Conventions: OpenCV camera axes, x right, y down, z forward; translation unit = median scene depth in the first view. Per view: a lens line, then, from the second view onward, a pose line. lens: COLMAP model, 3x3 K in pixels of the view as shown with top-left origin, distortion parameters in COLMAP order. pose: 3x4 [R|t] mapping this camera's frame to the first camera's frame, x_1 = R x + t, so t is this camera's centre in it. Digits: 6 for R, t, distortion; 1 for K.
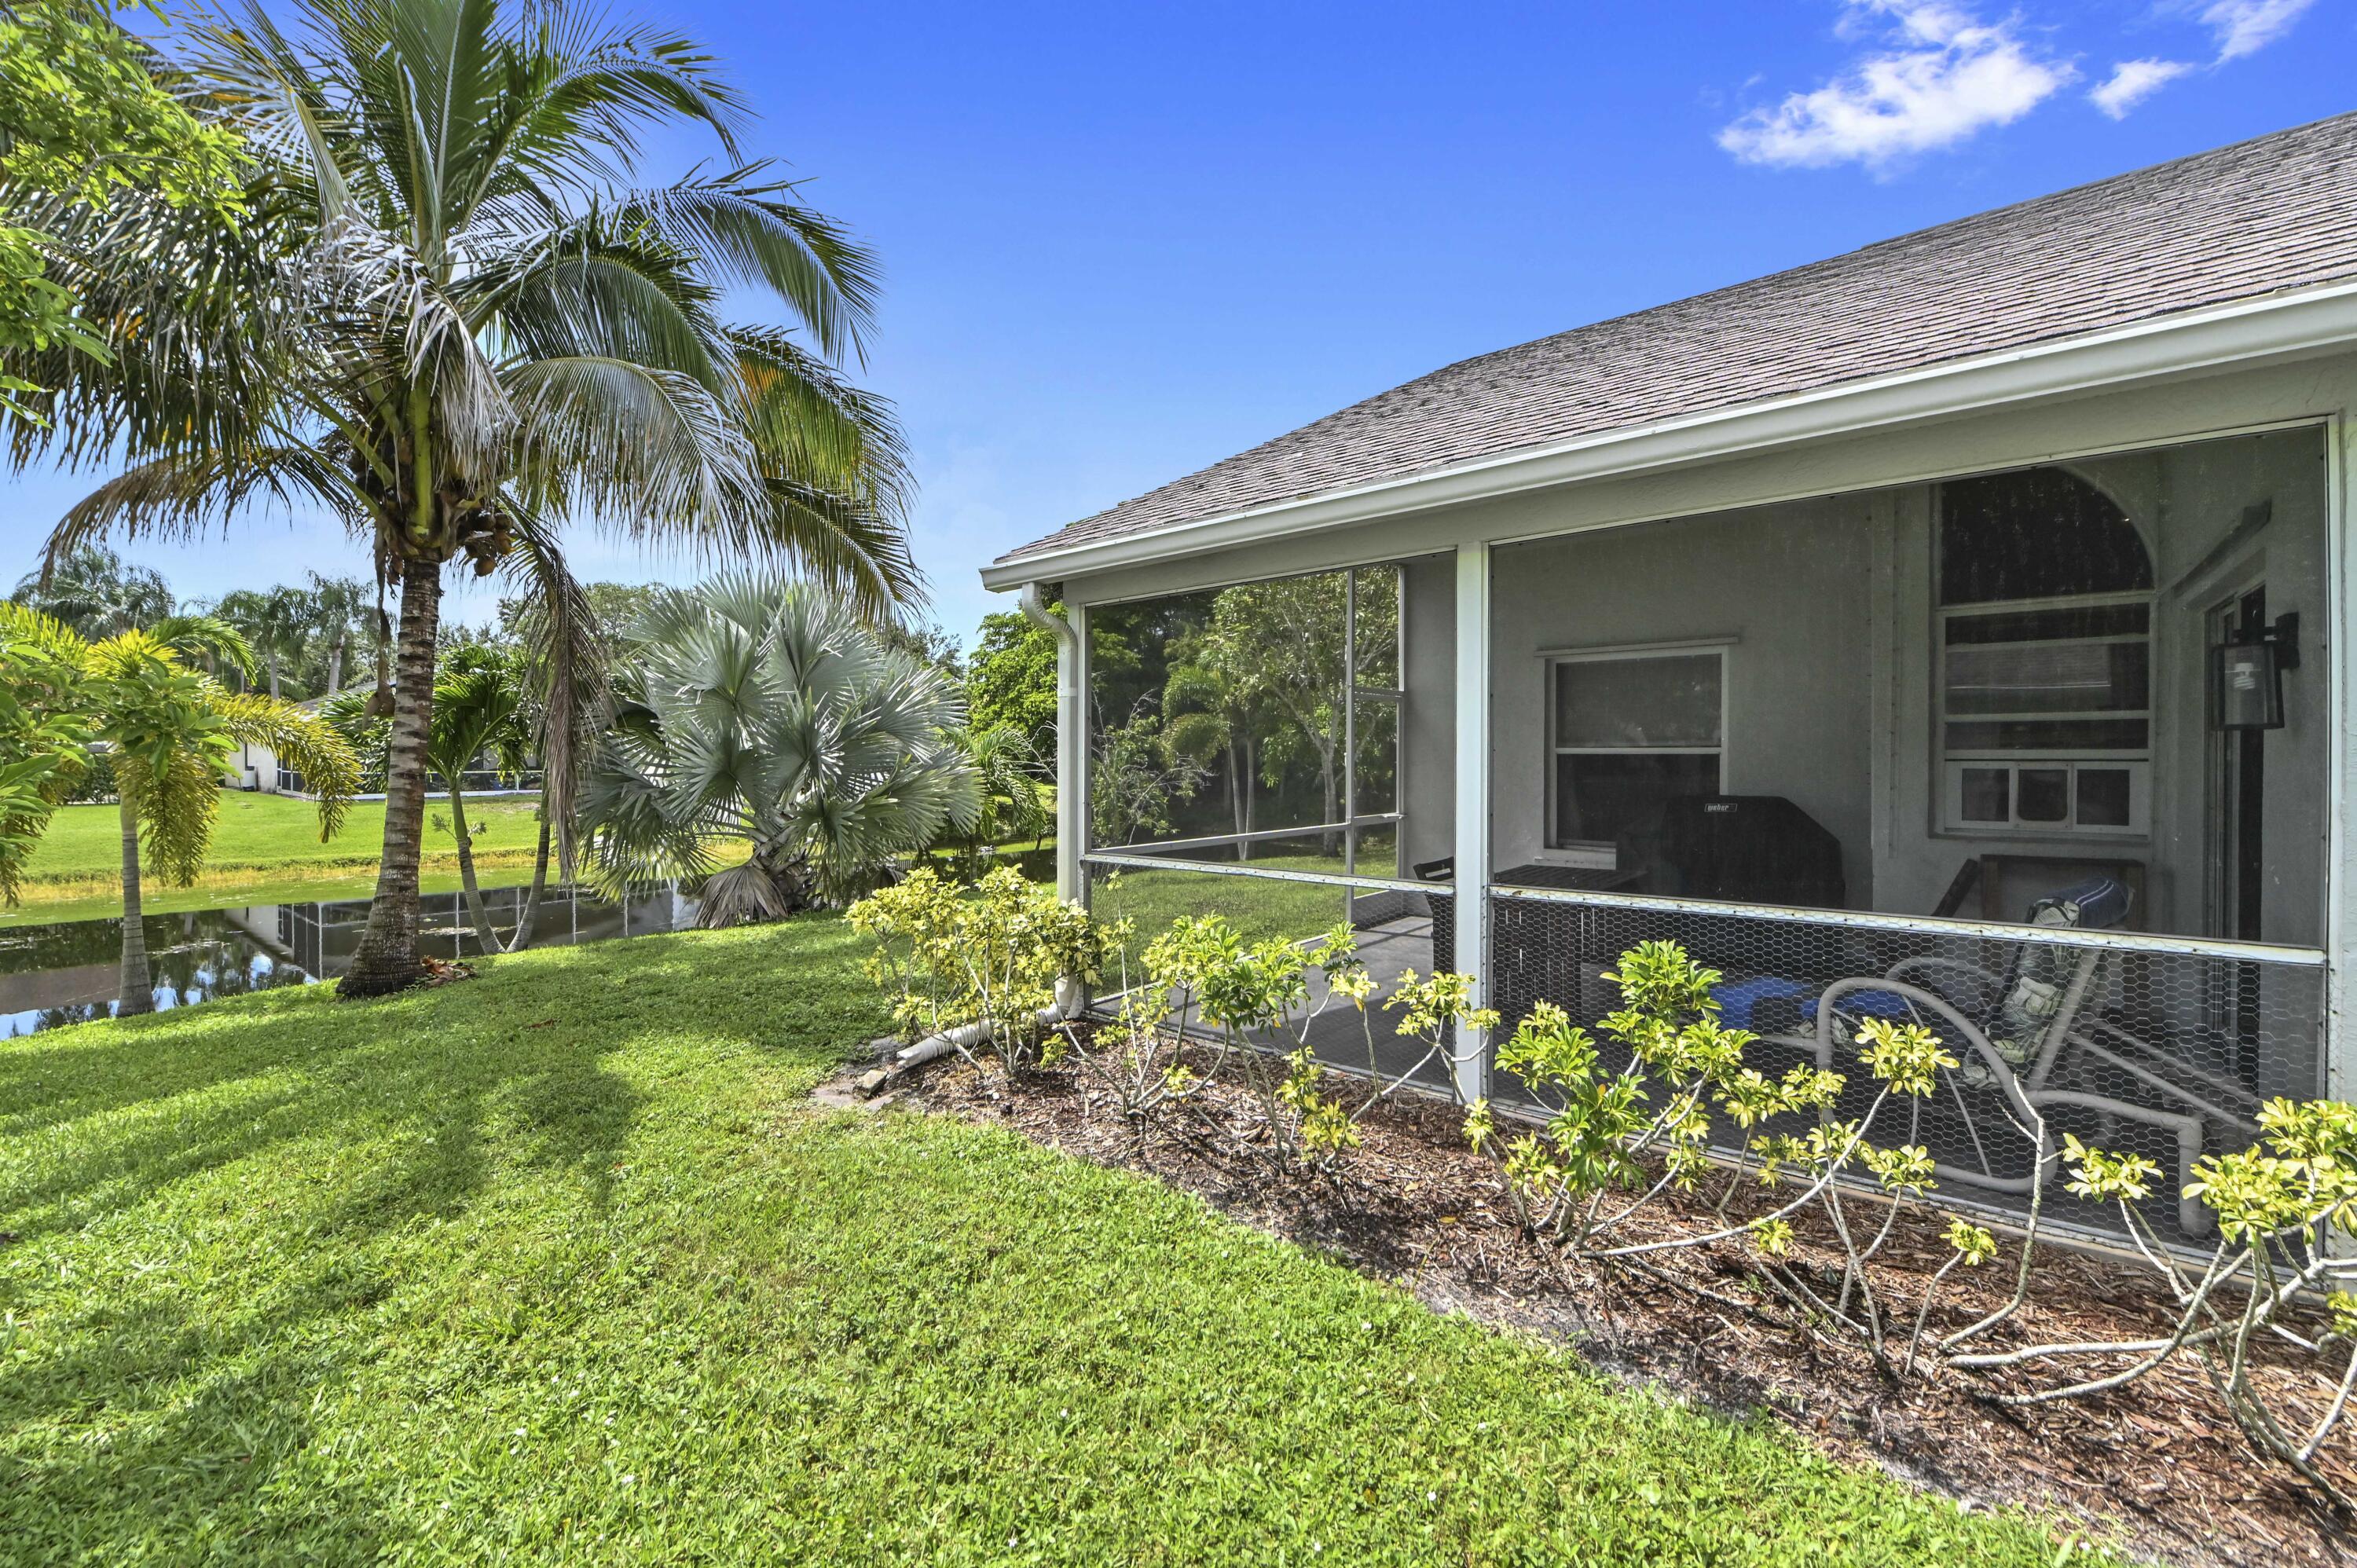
lens RADIAL K [[943.9, 0, 1175.6], [0, 943.9, 767.8], [0, 0, 1]] dist [-0.000026, 0.000038]
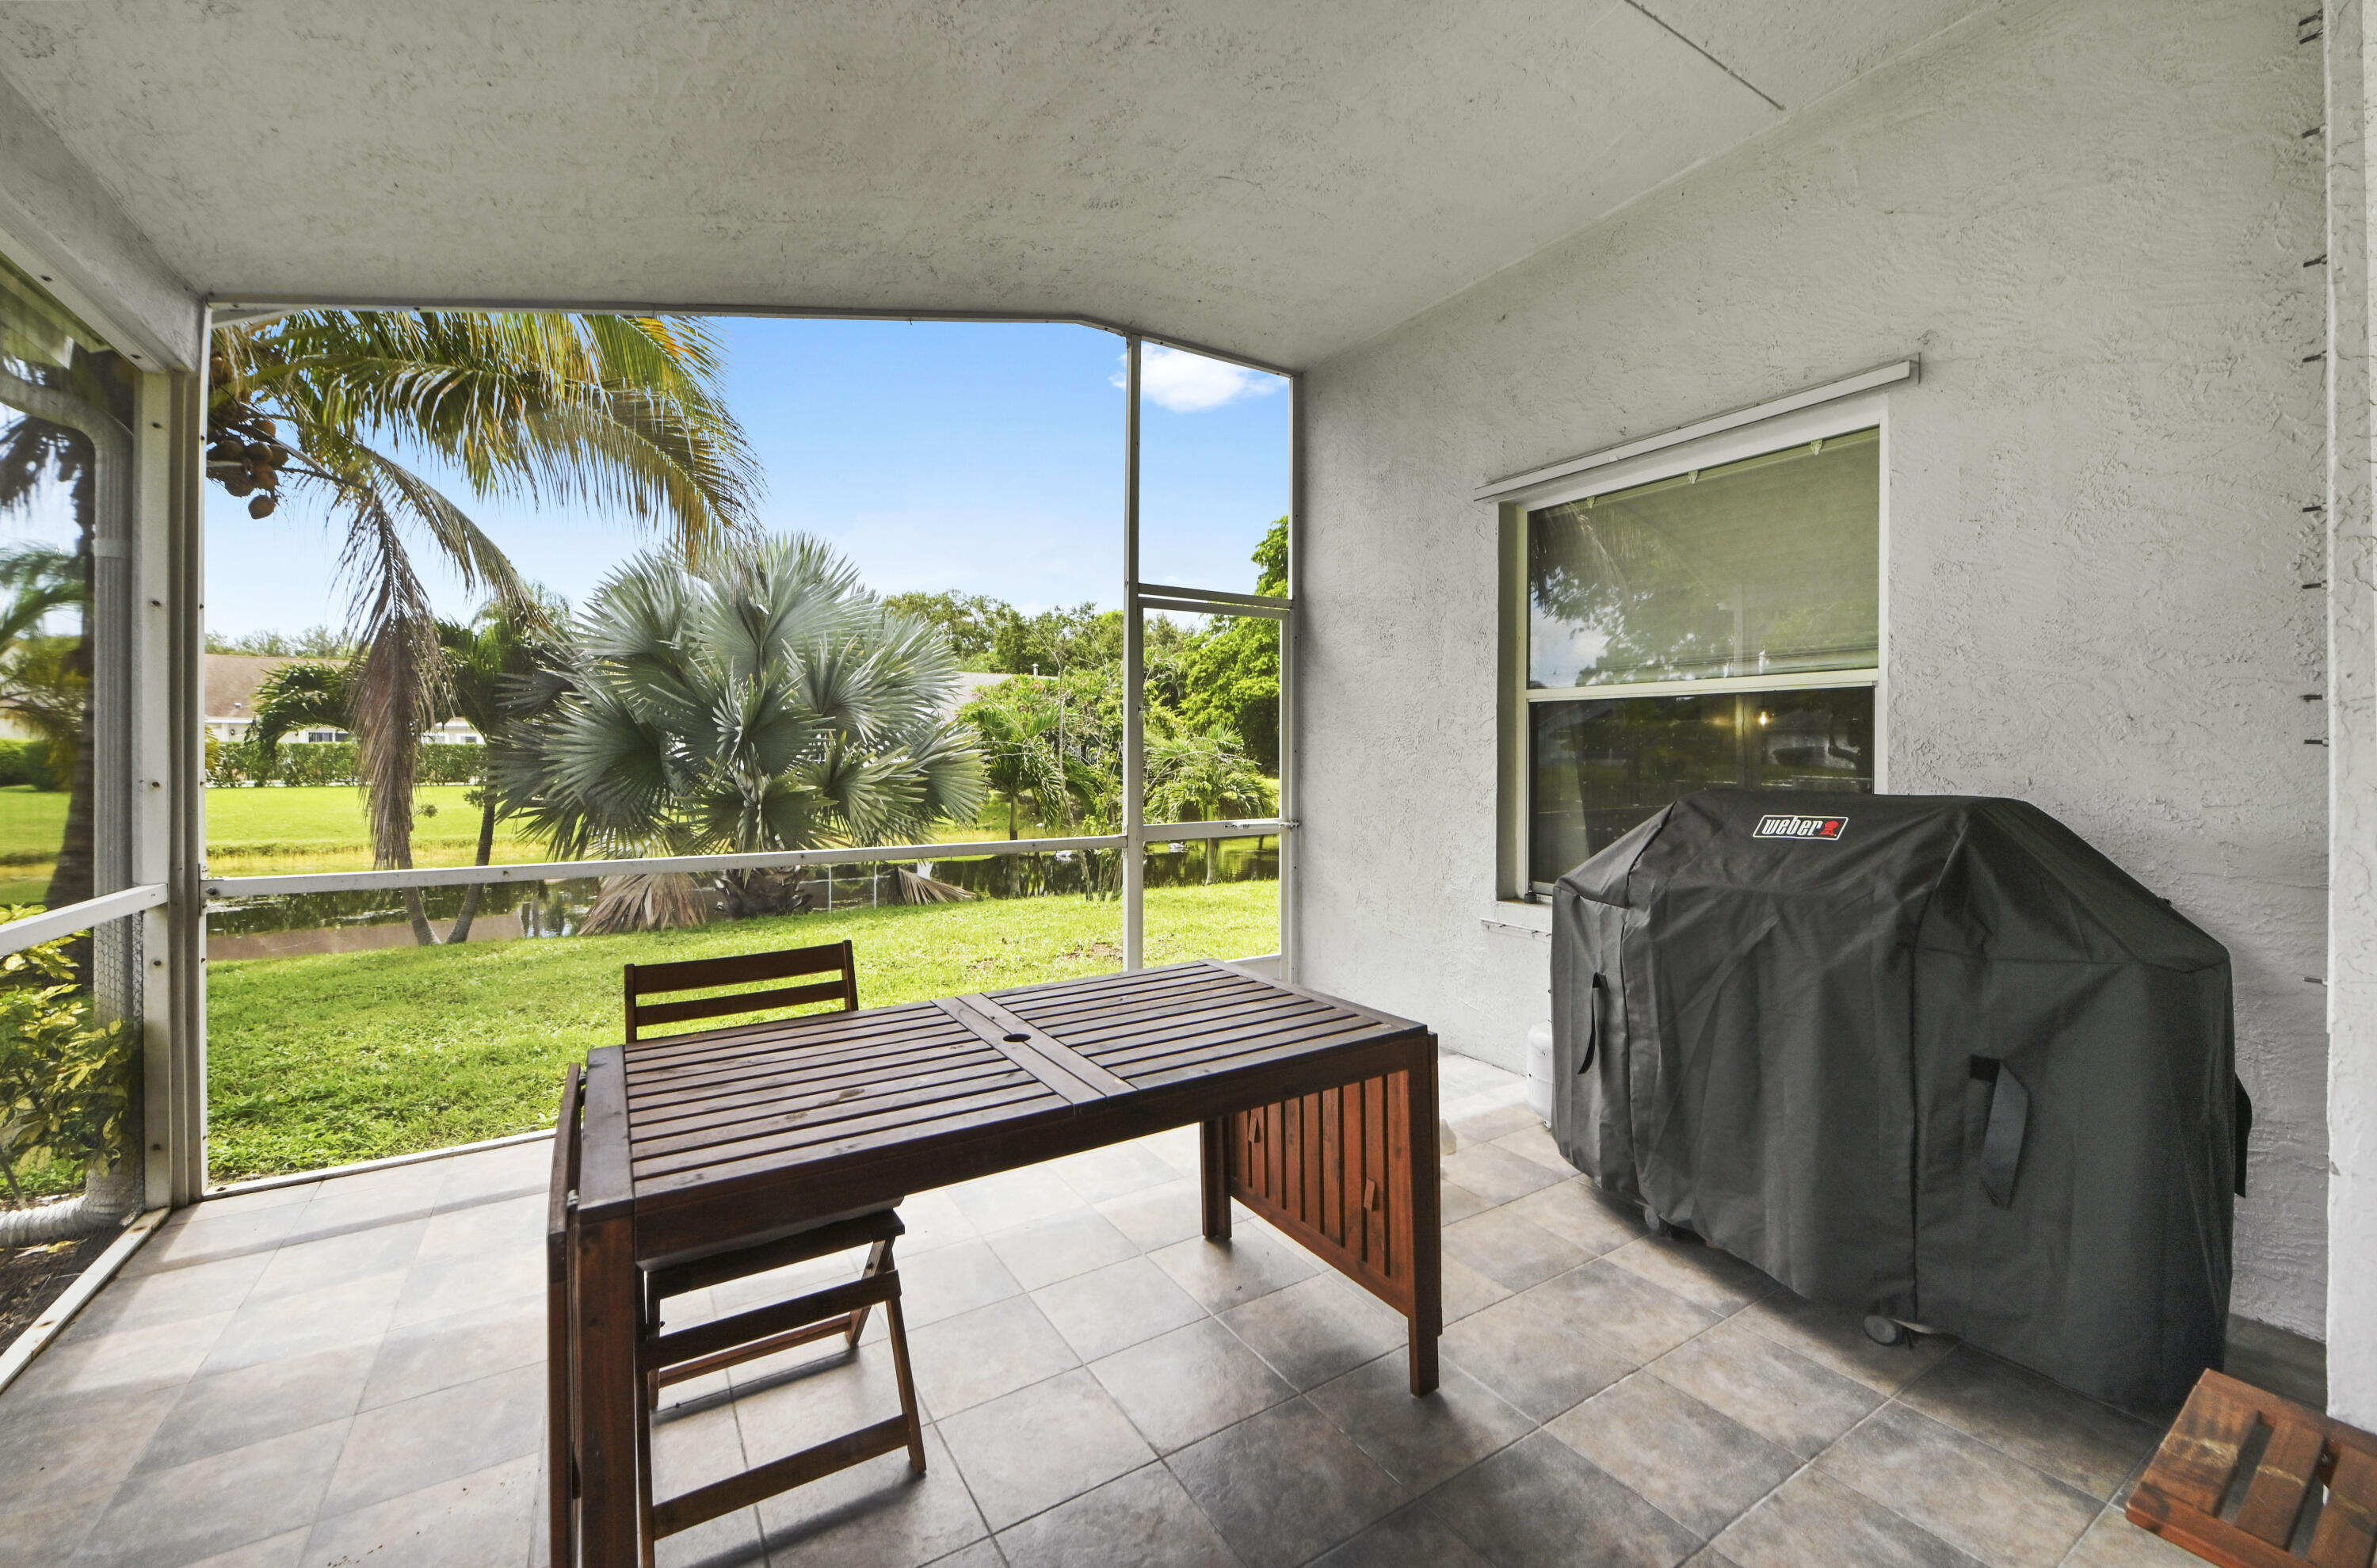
lens RADIAL K [[951.1, 0, 1190.6], [0, 951.1, 747.1], [0, 0, 1]] dist [0.000194, -0.000013]
pose [[0.954923, 0.002802, -0.296841, 0.383216], [-0.008211, 0.999822, -0.016974, 0.017125], [0.296740, 0.018646, 0.954776, 0.497076]]
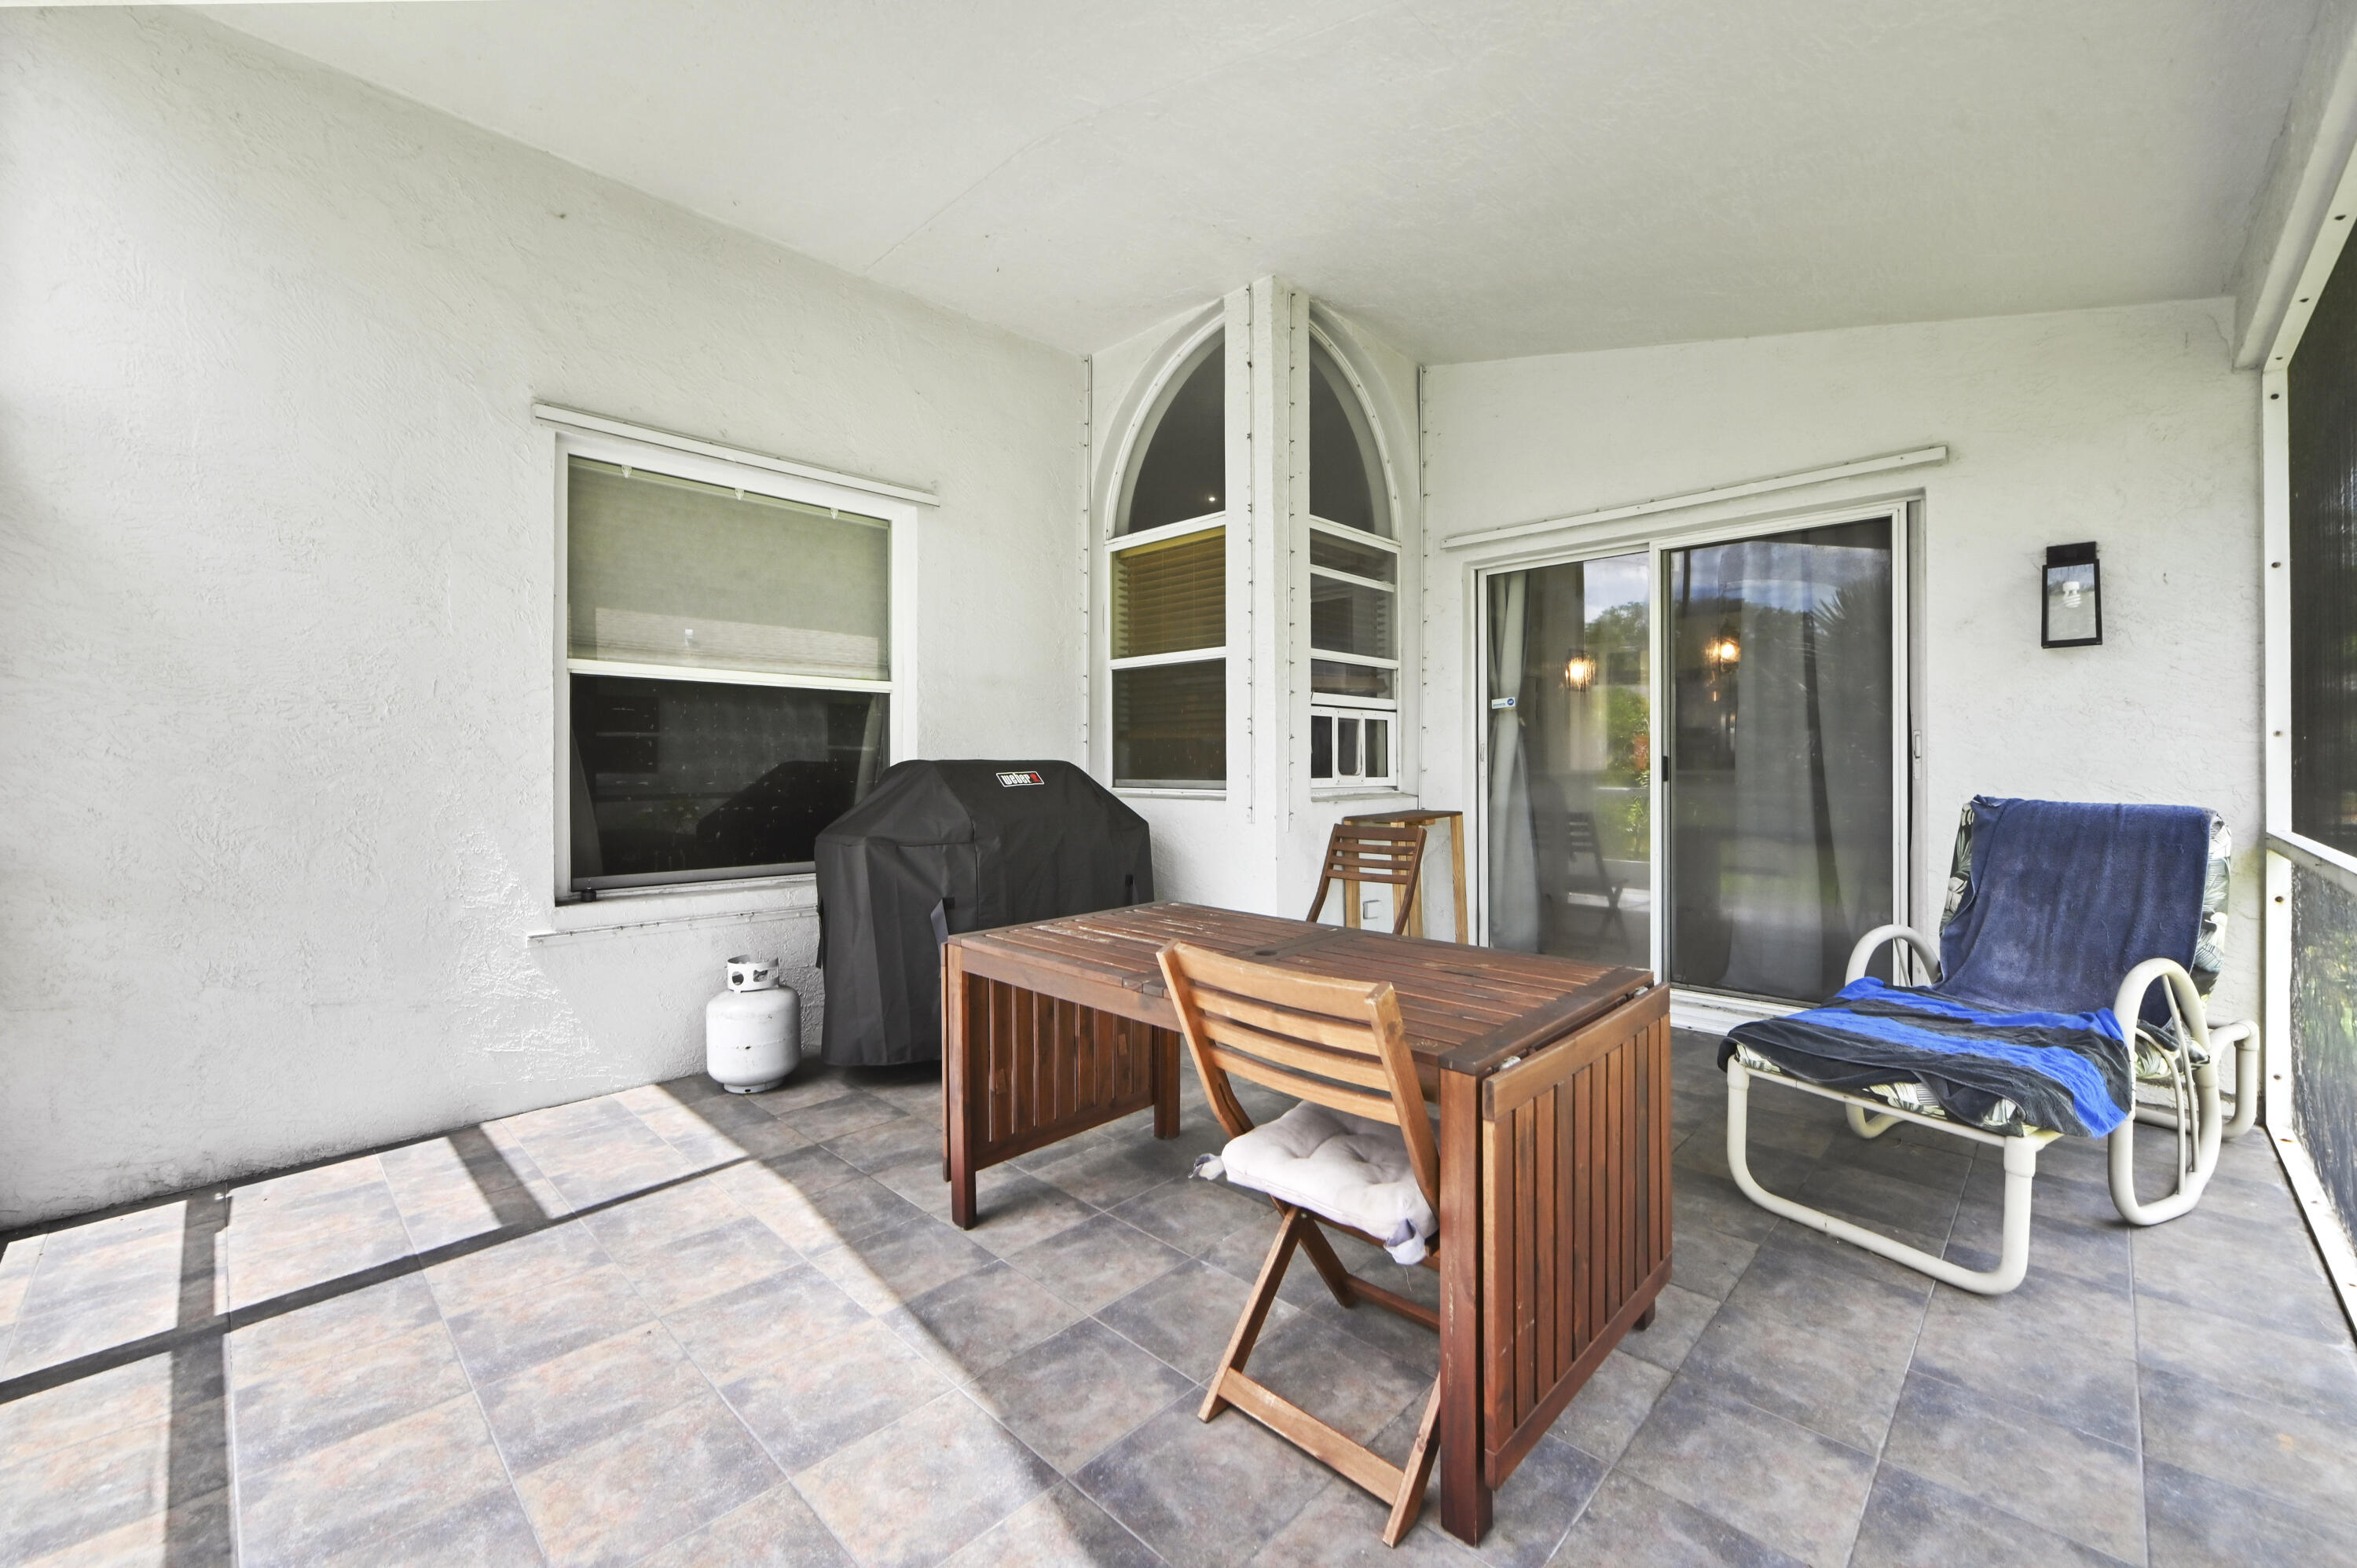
lens RADIAL K [[943.9, 0, 1175.6], [0, 943.9, 767.8], [0, 0, 1]] dist [-0.000026, 0.000038]
pose [[0.069242, 0.001146, 0.997599, 0.011339], [0.019370, 0.999809, -0.002493, 0.032810], [-0.997412, 0.019496, 0.069207, 0.710929]]
